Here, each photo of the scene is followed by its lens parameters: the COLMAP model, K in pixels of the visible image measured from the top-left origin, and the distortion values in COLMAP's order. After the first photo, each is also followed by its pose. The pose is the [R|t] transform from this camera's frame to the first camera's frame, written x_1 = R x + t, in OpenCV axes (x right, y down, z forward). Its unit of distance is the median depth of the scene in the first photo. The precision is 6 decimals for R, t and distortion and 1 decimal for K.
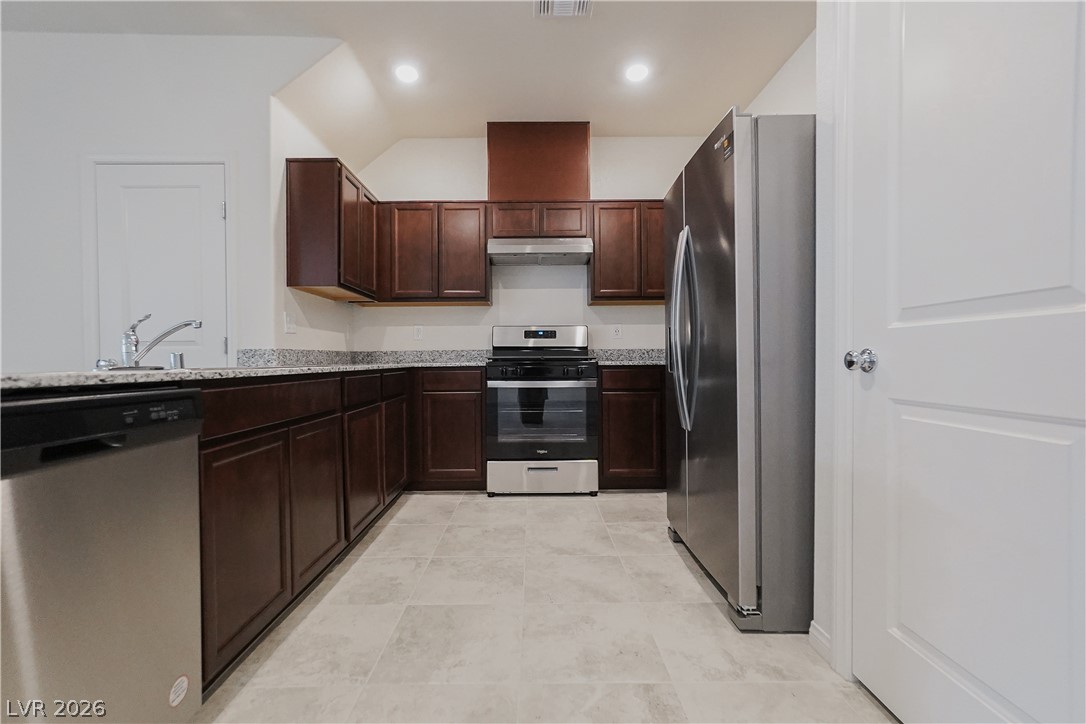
lens RADIAL K [[471.4, 0, 539.7], [0, 471.4, 360.4], [0, 0, 1]] dist [0.007248, 0.001151]
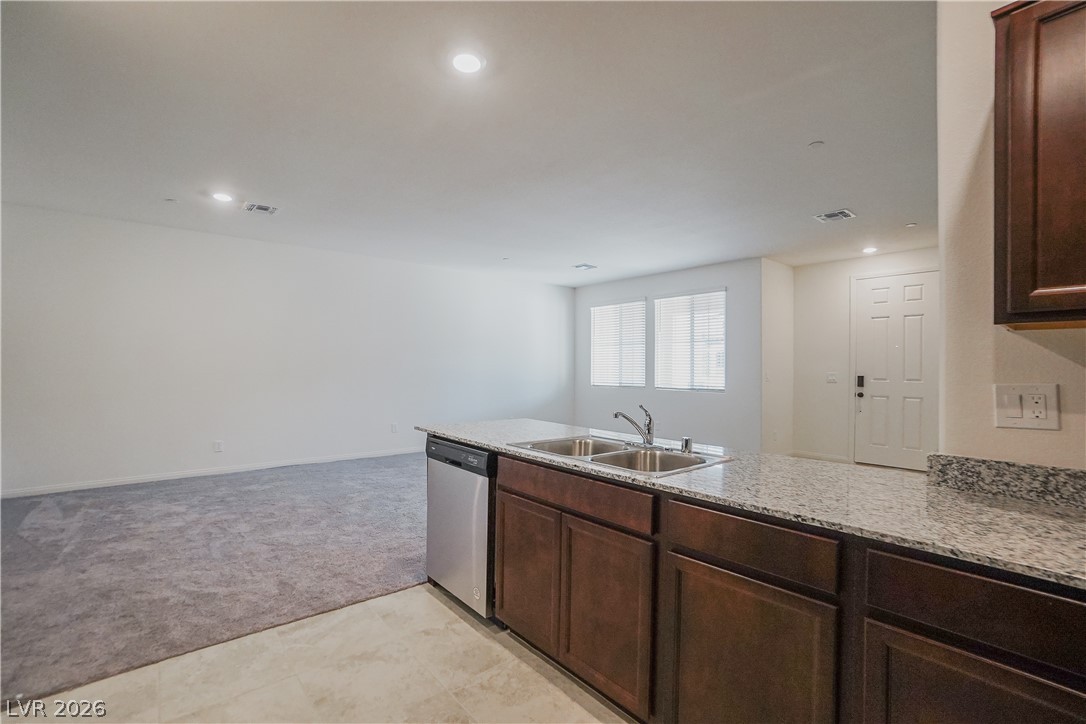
lens RADIAL K [[491.9, 0, 541.4], [0, 491.9, 366.6], [0, 0, 1]] dist [-0.032896, 0.000323]
pose [[-0.774438, -0.000213, -0.632650, 0.142413], [-0.004100, 0.999981, 0.004682, -0.118567], [0.632637, 0.006219, -0.774424, 1.062190]]
